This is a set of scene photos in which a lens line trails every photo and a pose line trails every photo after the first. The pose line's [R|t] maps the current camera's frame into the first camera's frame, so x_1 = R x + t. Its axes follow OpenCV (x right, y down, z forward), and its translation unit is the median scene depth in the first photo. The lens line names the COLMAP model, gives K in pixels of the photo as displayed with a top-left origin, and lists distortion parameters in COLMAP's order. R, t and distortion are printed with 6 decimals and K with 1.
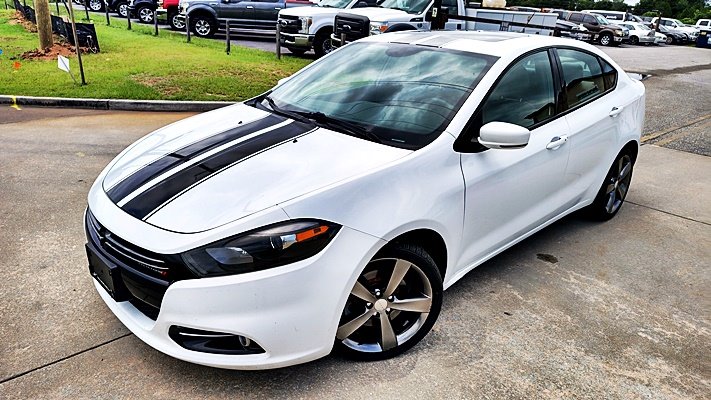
lens RADIAL K [[499.4, 0, 355.5], [0, 499.4, 200.0], [0, 0, 1]] dist [-0.002723, -0.002416]
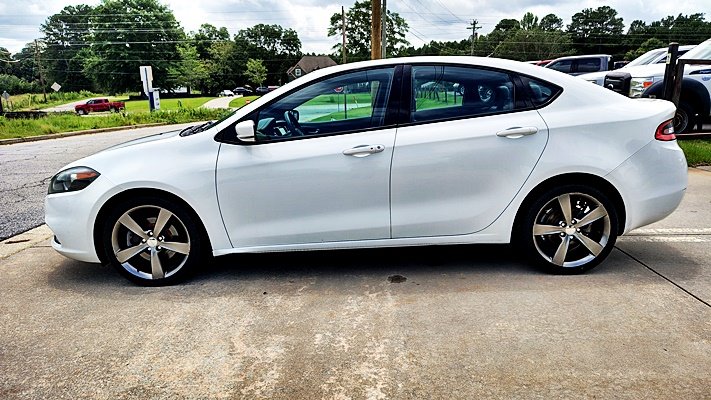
lens RADIAL K [[487.8, 0, 355.5], [0, 487.8, 200.0], [0, 0, 1]] dist [0.001941, -0.002884]
pose [[0.720234, 0.086938, -0.688262, 1.254593], [-0.190315, 0.978814, -0.075517, 0.074111], [0.667115, 0.185377, 0.721521, 0.331183]]
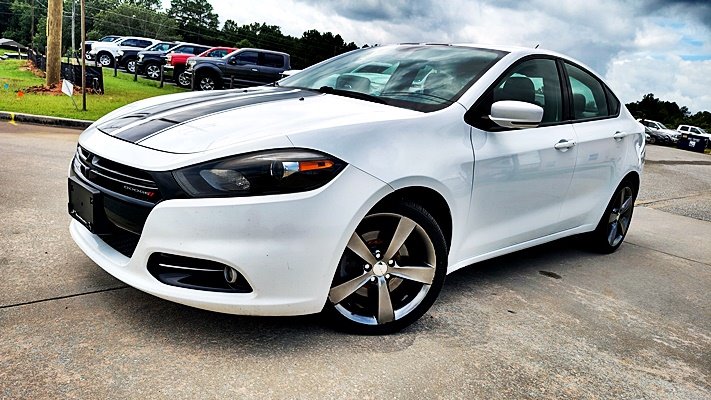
lens RADIAL K [[498.4, 0, 349.6], [0, 498.4, 203.1], [0, 0, 1]] dist [0.002693, -0.005414]
pose [[0.996790, 0.079370, 0.010459, -0.021761], [-0.076921, 0.985749, -0.149604, 0.203463], [-0.022184, 0.148319, 0.988691, 0.066117]]
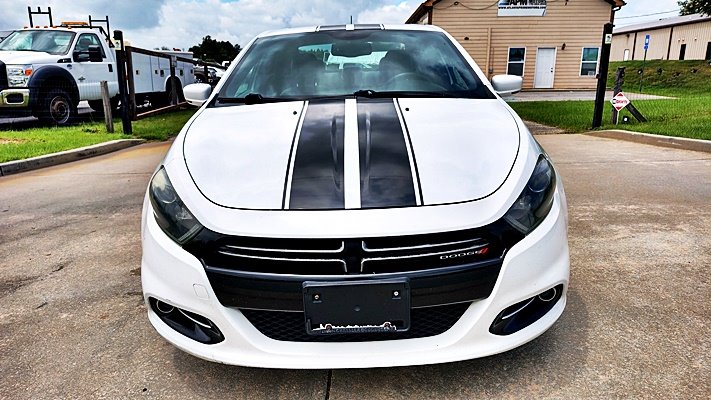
lens RADIAL K [[498.4, 0, 349.6], [0, 498.4, 203.1], [0, 0, 1]] dist [0.002693, -0.005414]
pose [[0.691251, -0.247818, 0.678792, -0.801525], [0.308191, 0.950743, 0.033256, -0.017019], [-0.653598, 0.186209, 0.733577, 0.403912]]
